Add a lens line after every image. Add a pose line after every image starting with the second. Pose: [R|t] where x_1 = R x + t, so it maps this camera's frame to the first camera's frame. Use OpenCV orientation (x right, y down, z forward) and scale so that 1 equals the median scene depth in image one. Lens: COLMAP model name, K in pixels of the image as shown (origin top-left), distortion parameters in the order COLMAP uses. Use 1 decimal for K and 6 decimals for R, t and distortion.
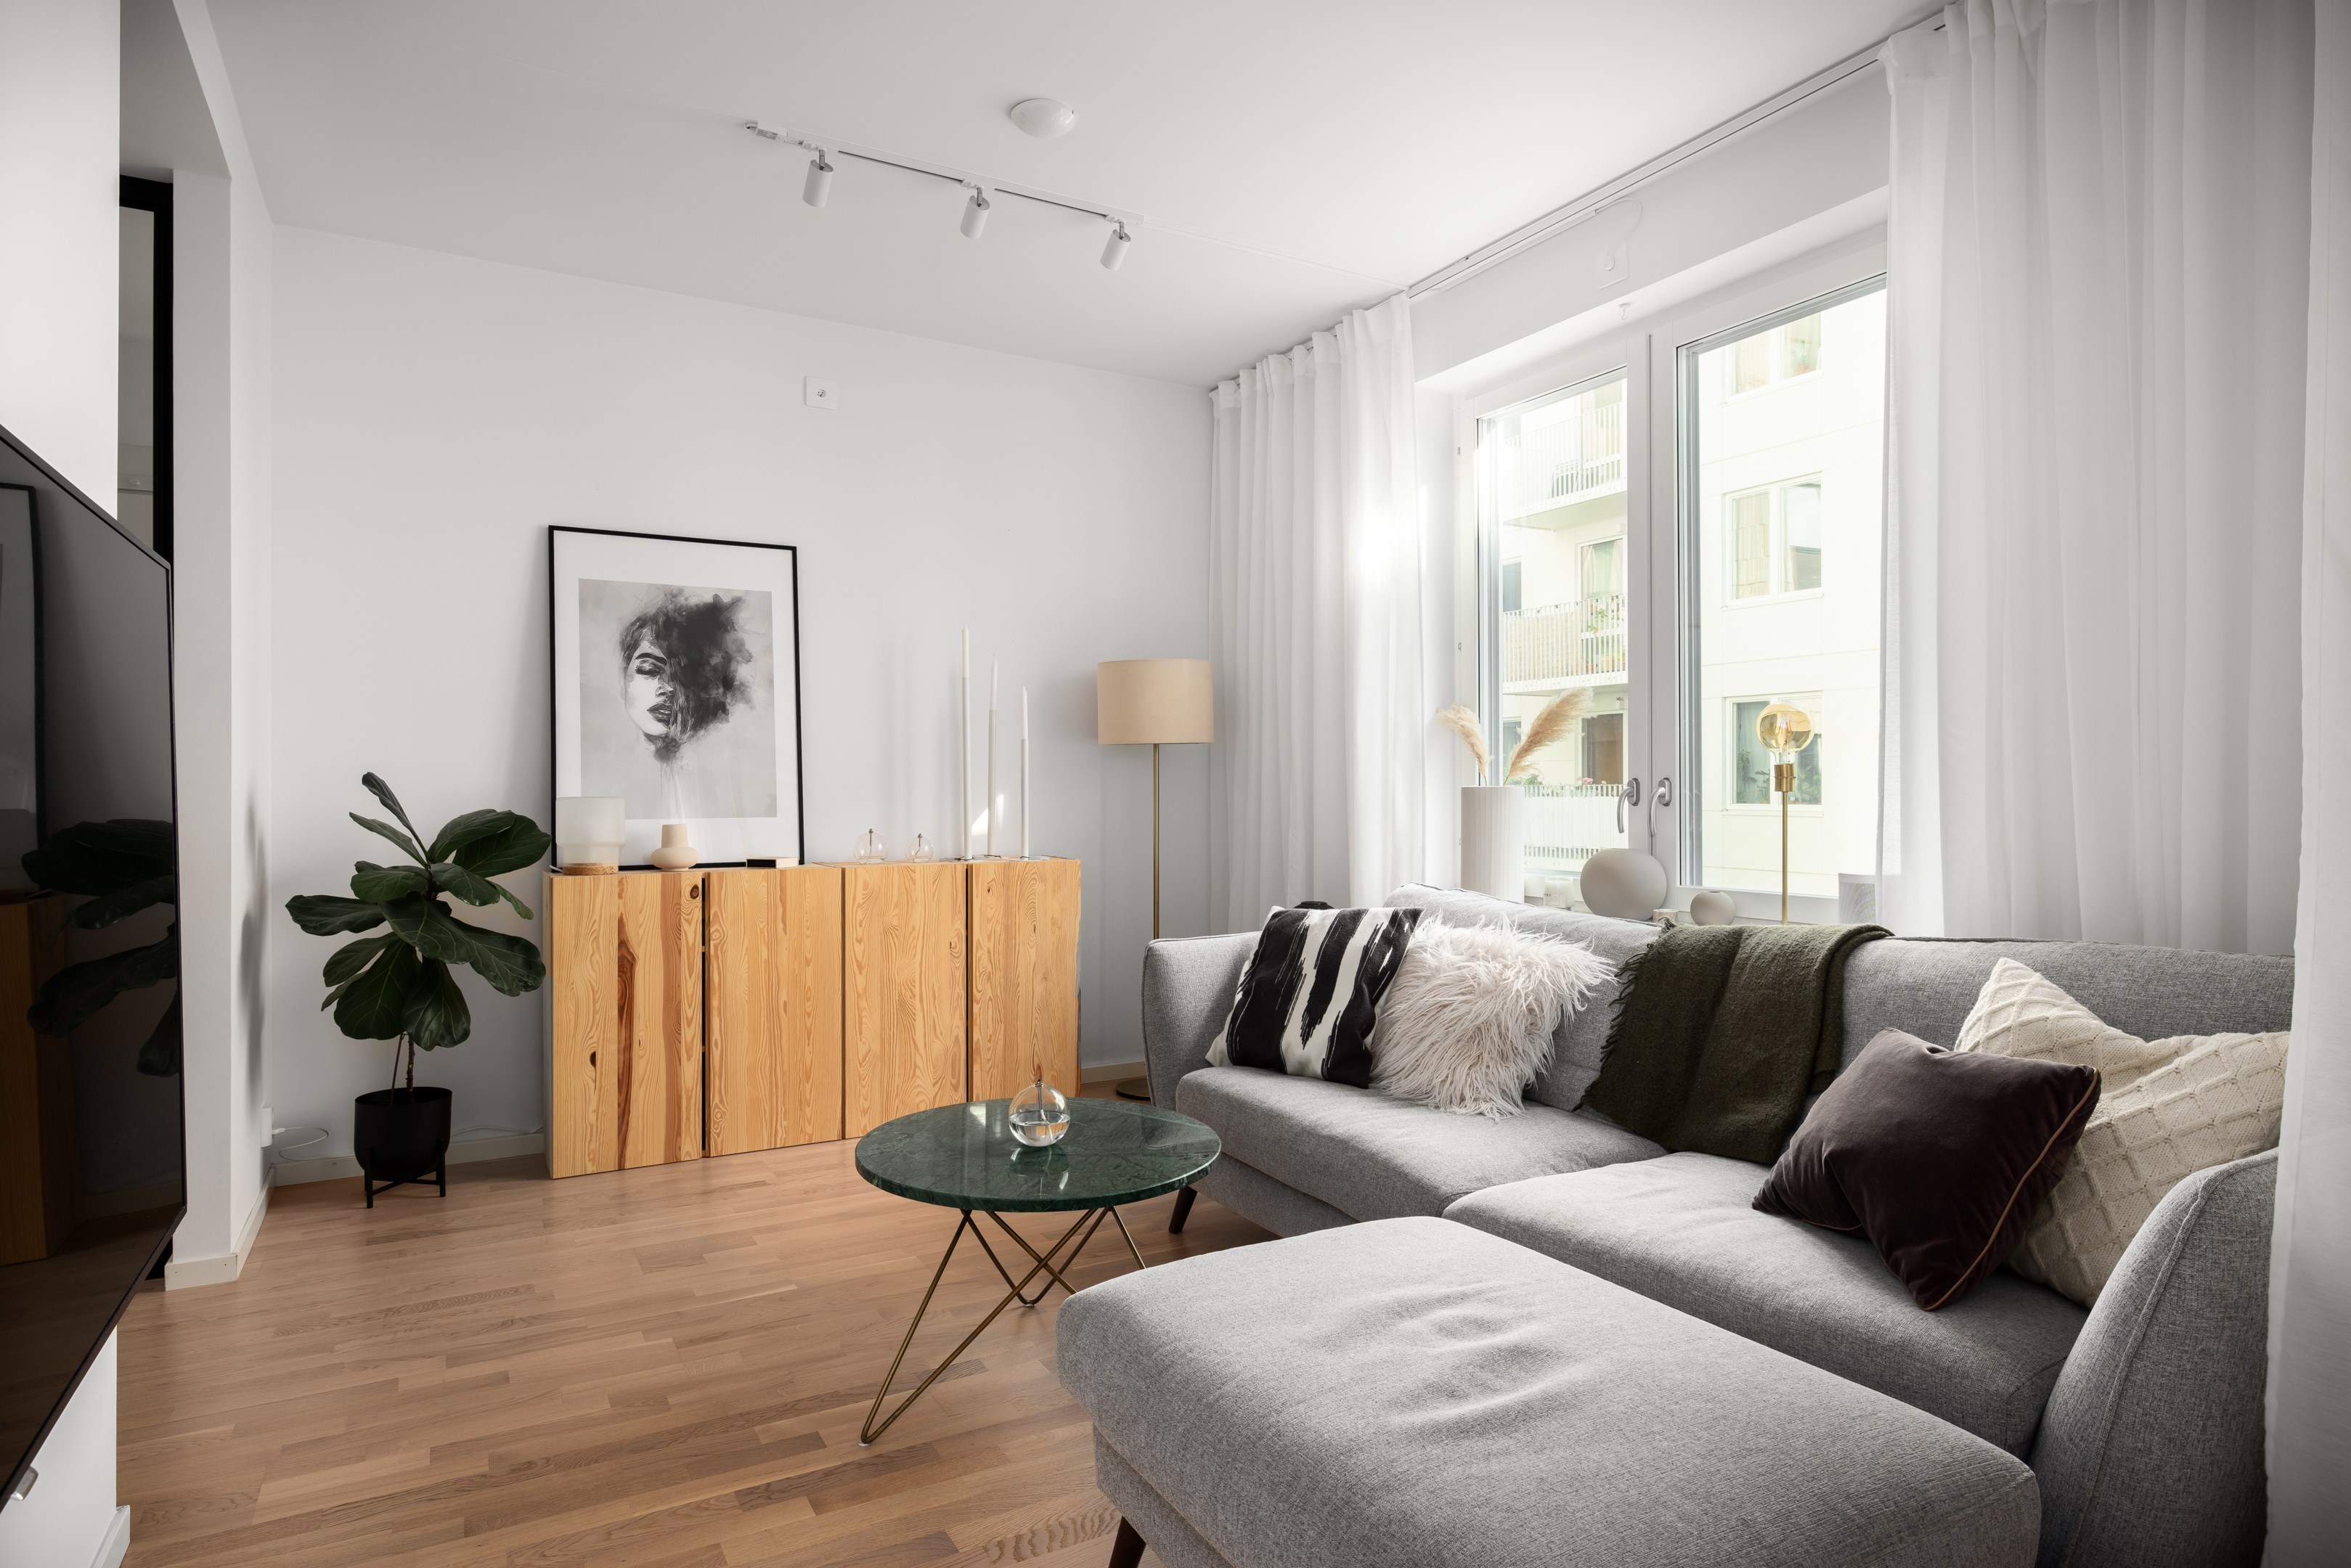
lens RADIAL K [[1305.7, 0, 1175.5], [0, 1305.7, 784.0], [0, 0, 1]] dist [-0.000716, -0.000124]
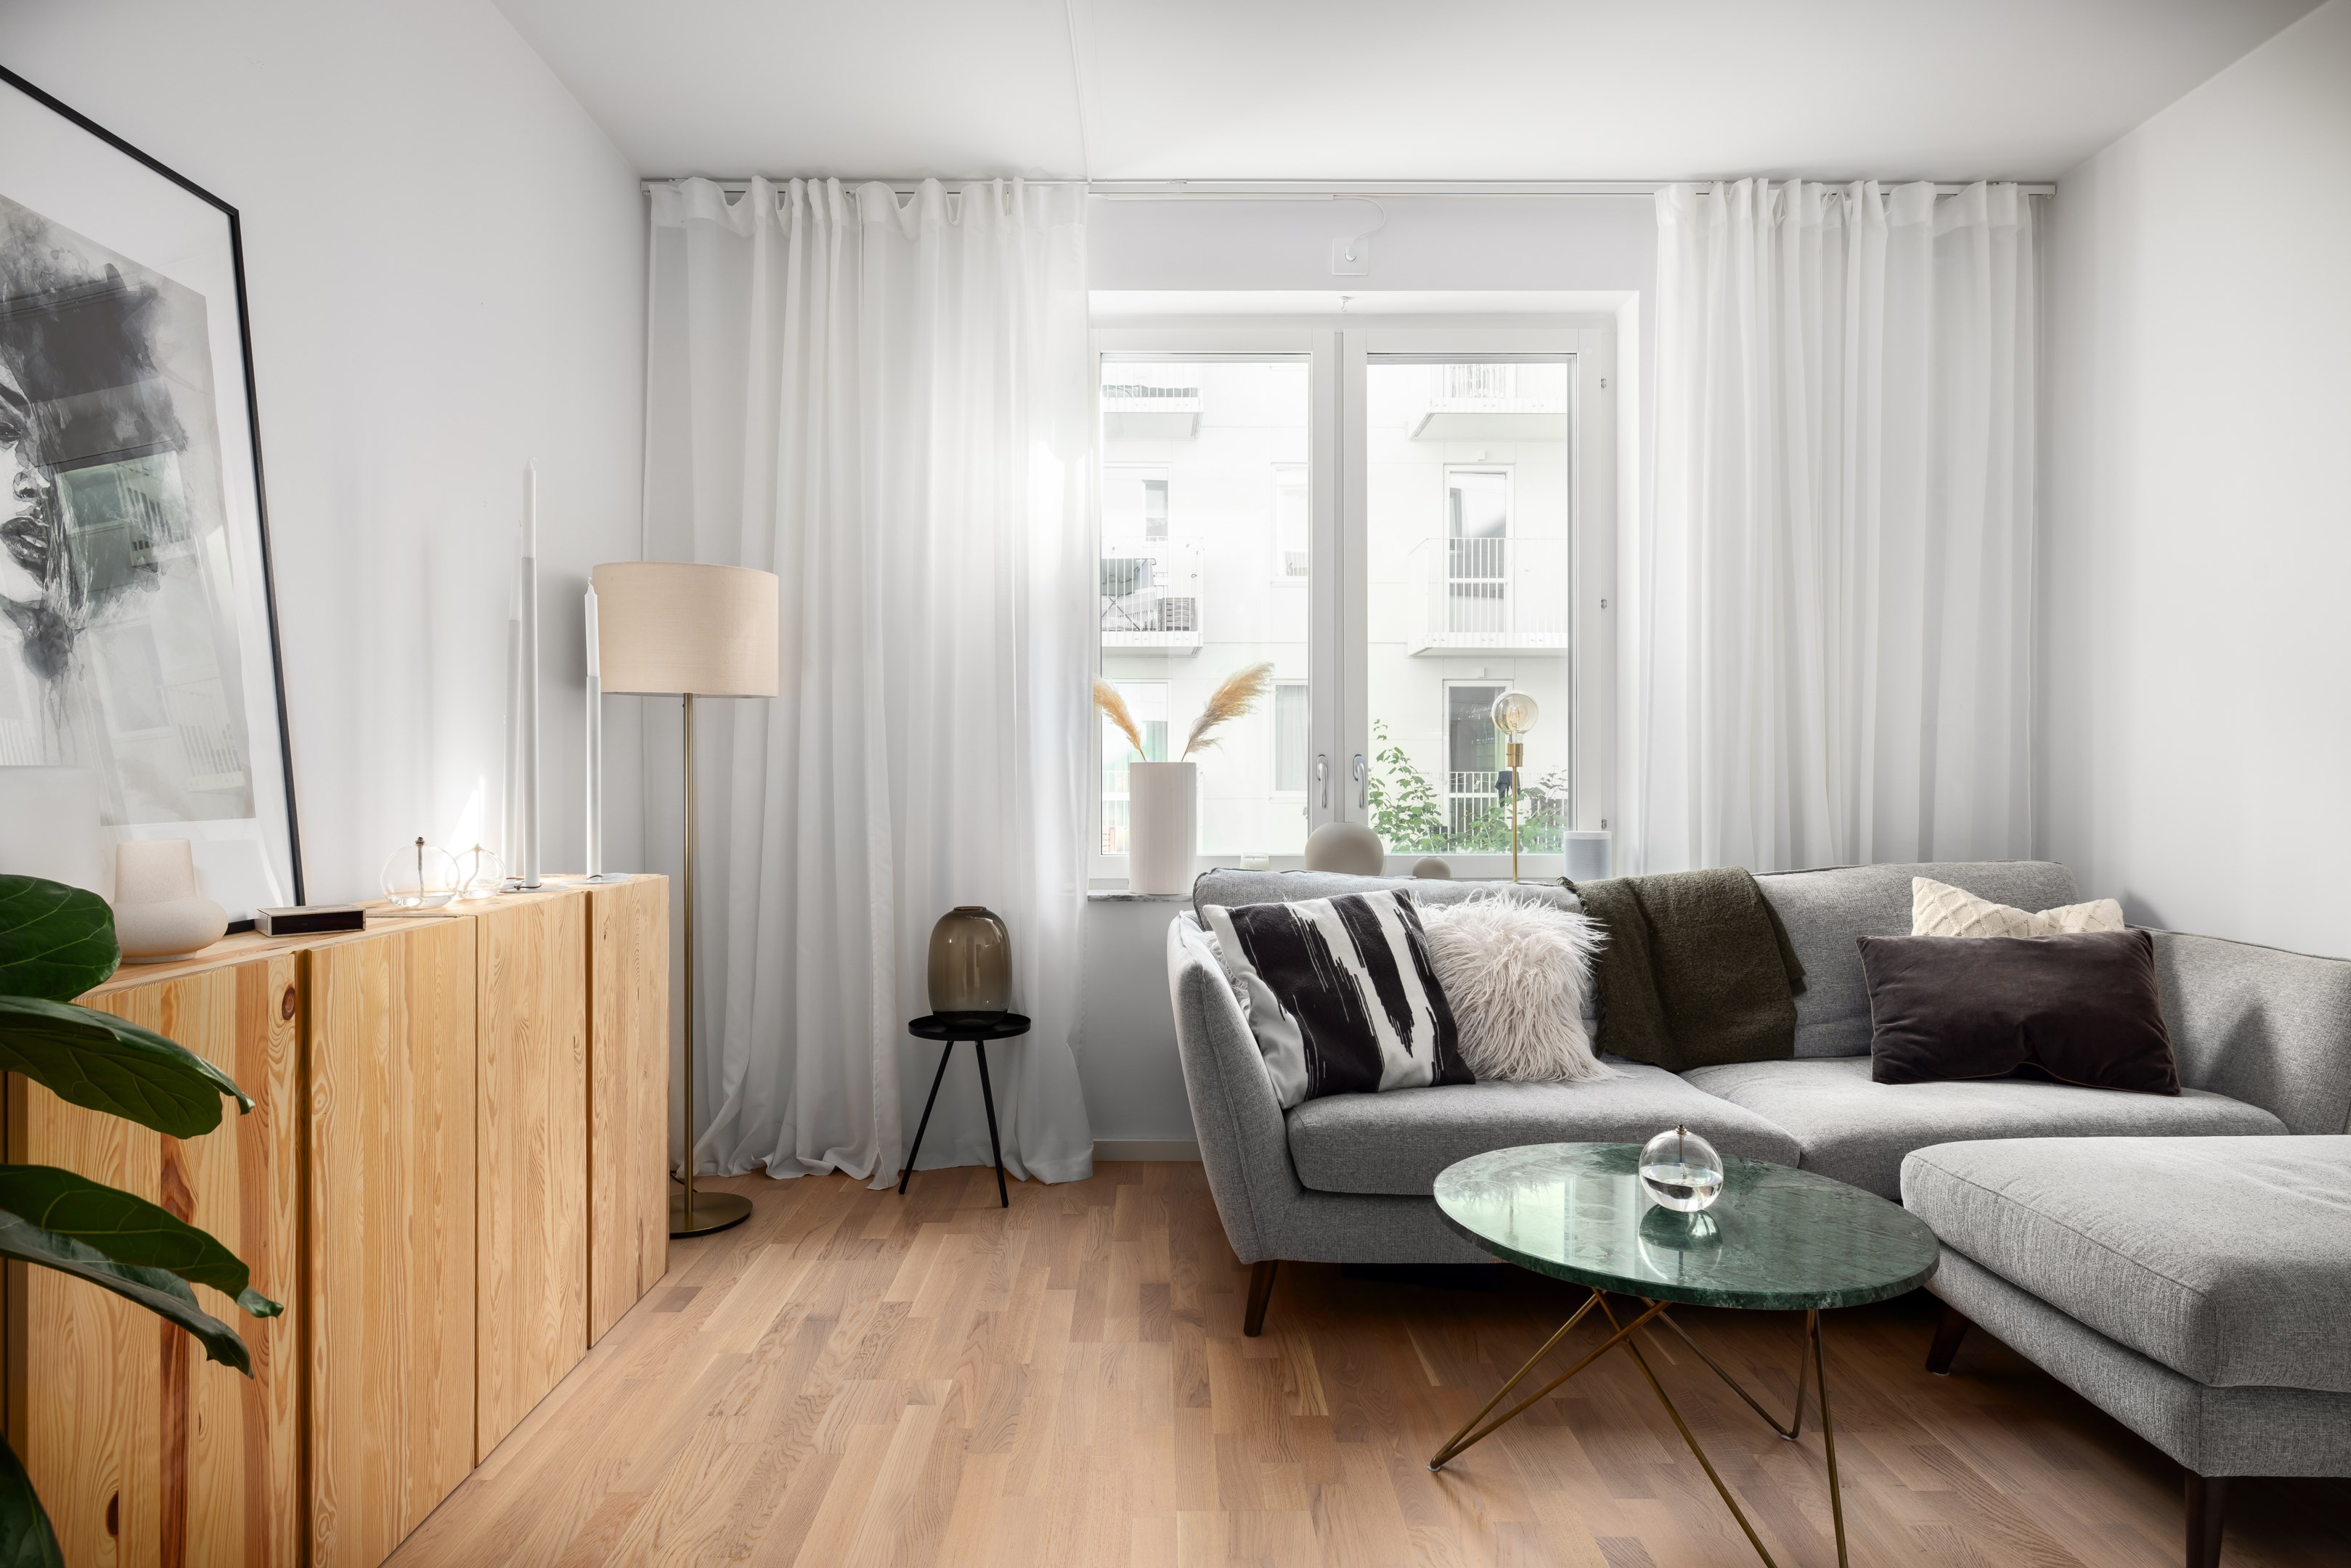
lens RADIAL K [[1332.7, 0, 1175.5], [0, 1332.7, 784.0], [0, 0, 1]] dist [0.000227, -0.000654]
pose [[0.484579, -0.005657, 0.874729, -0.582632], [-0.000207, 0.999978, 0.006582, 0.011595], [-0.874747, -0.003371, 0.484567, 0.545036]]
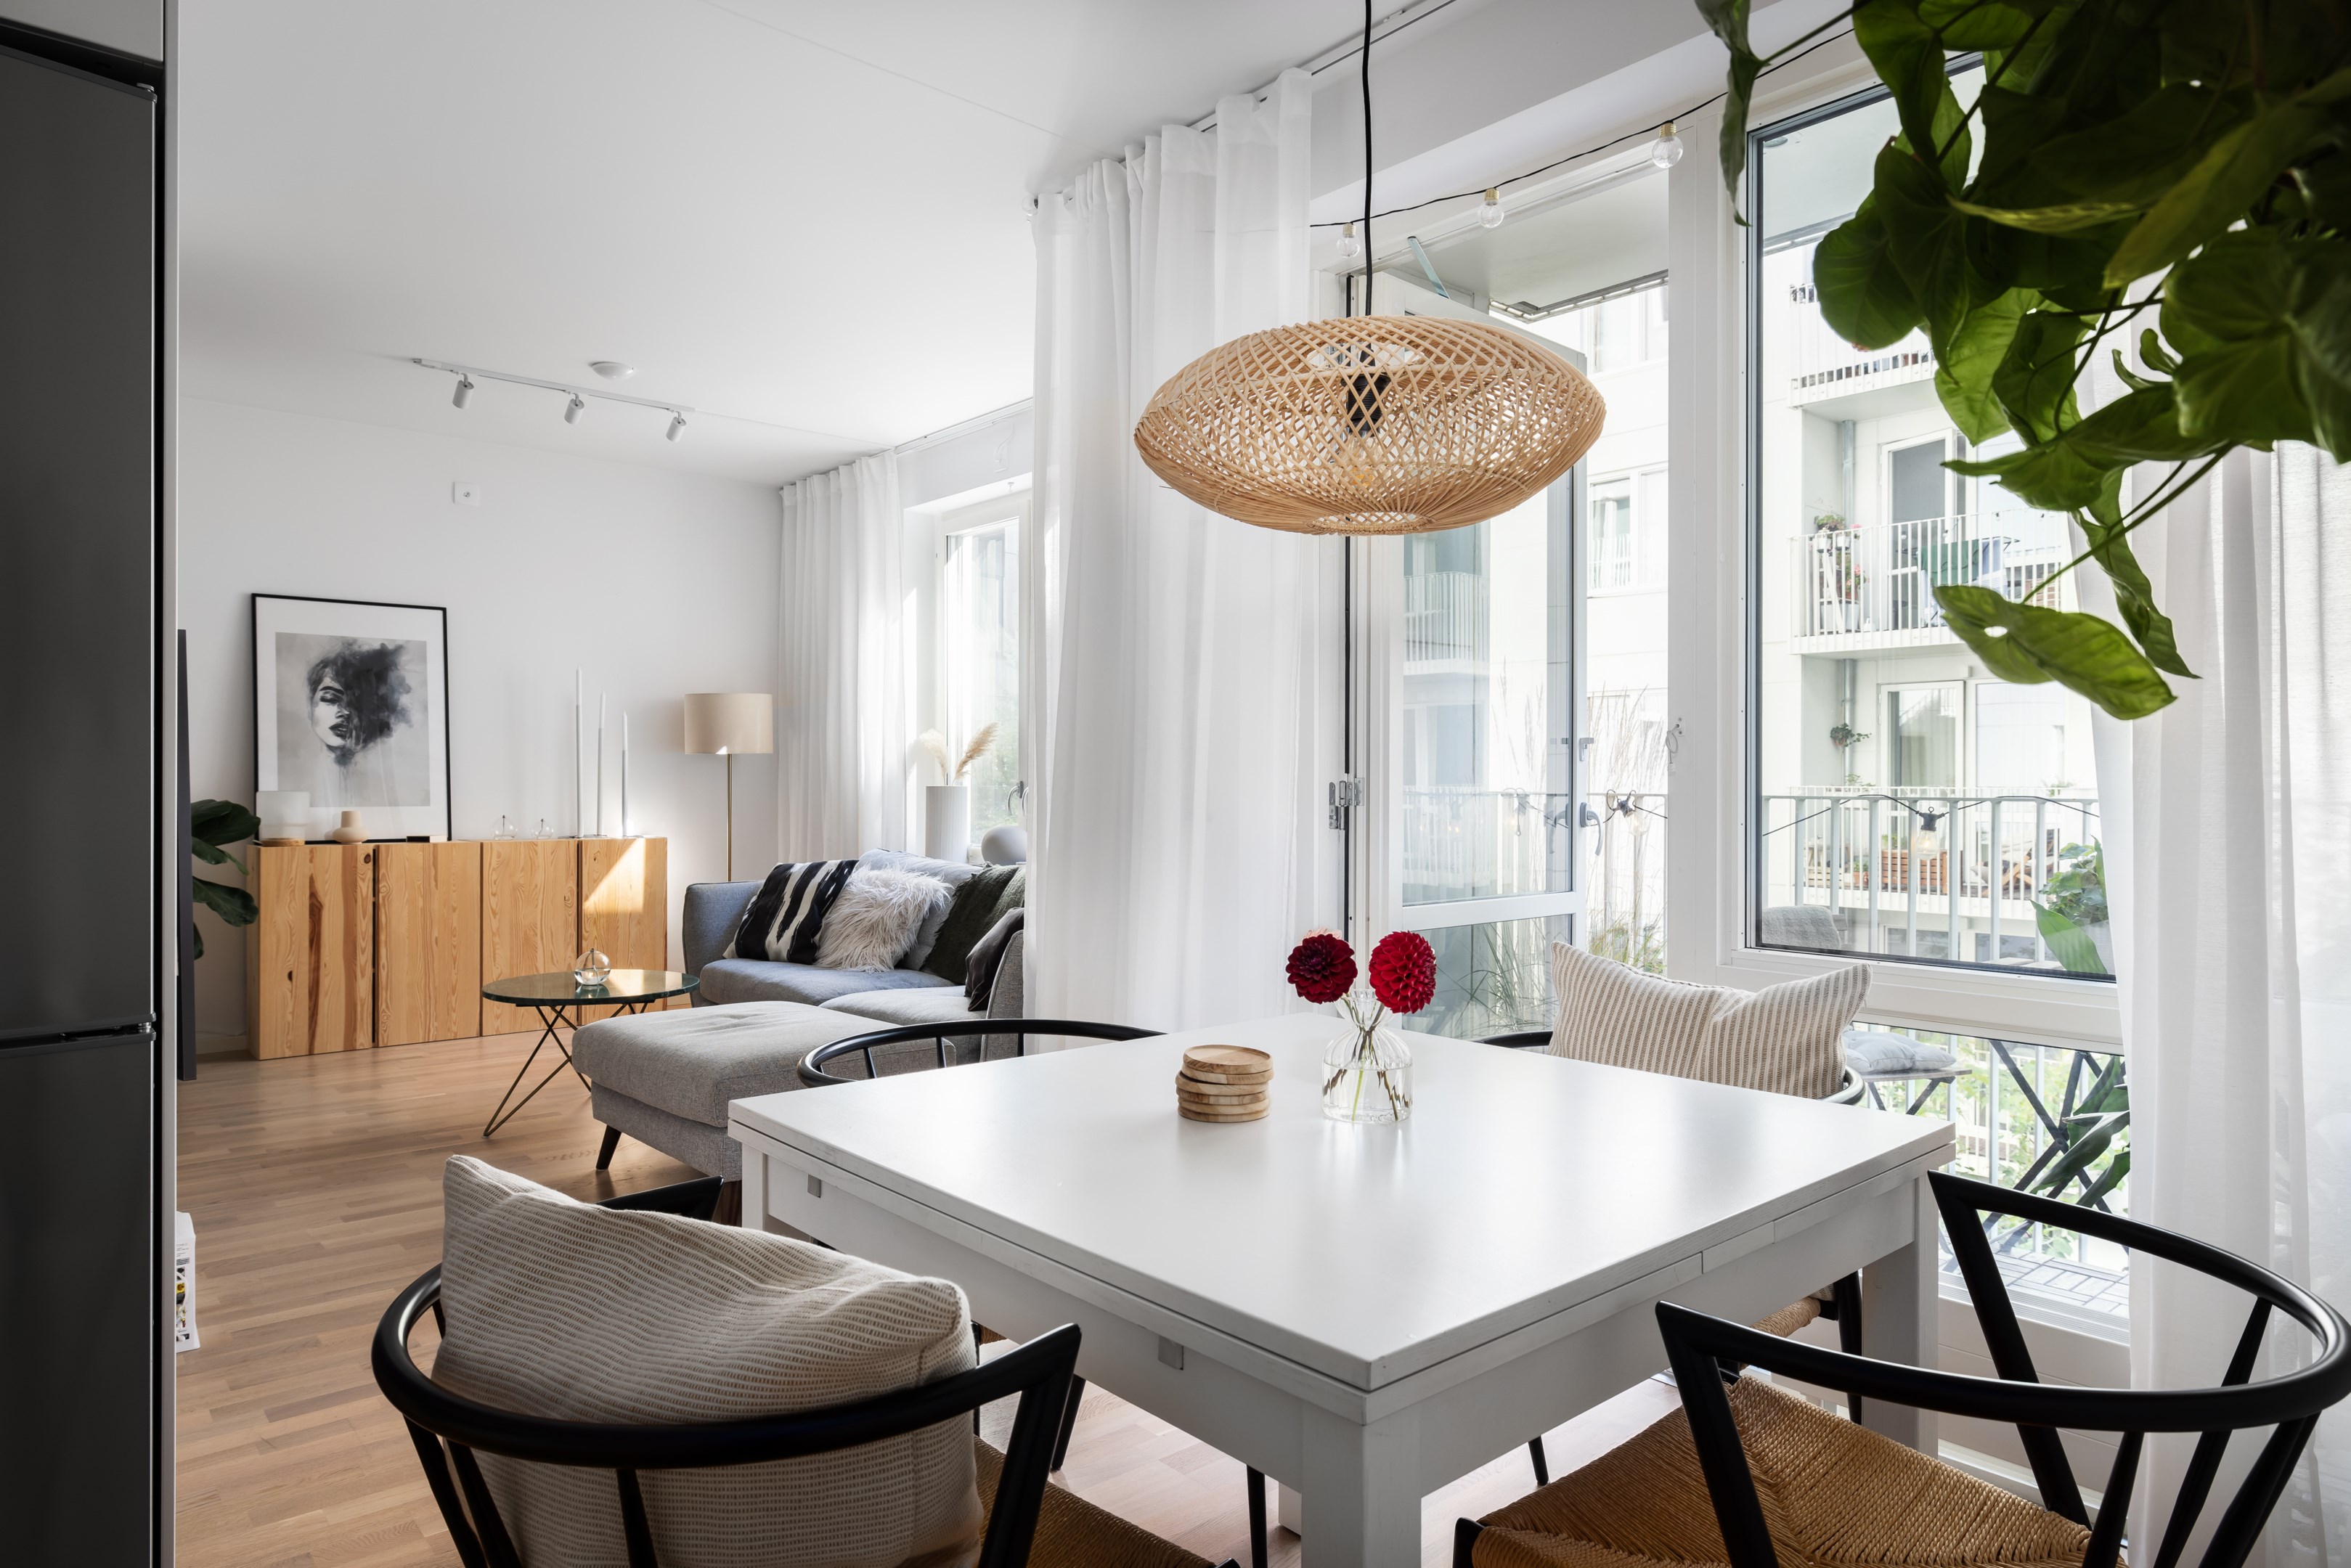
lens RADIAL K [[1431.3, 0, 1175.5], [0, 1431.3, 784.0], [0, 0, 1]] dist [0.000042, 0.001789]
pose [[0.981739, 0.004173, 0.190189, 0.188458], [-0.004293, 0.999991, 0.000220, -0.001865], [-0.190186, -0.001032, 0.981747, -0.664998]]
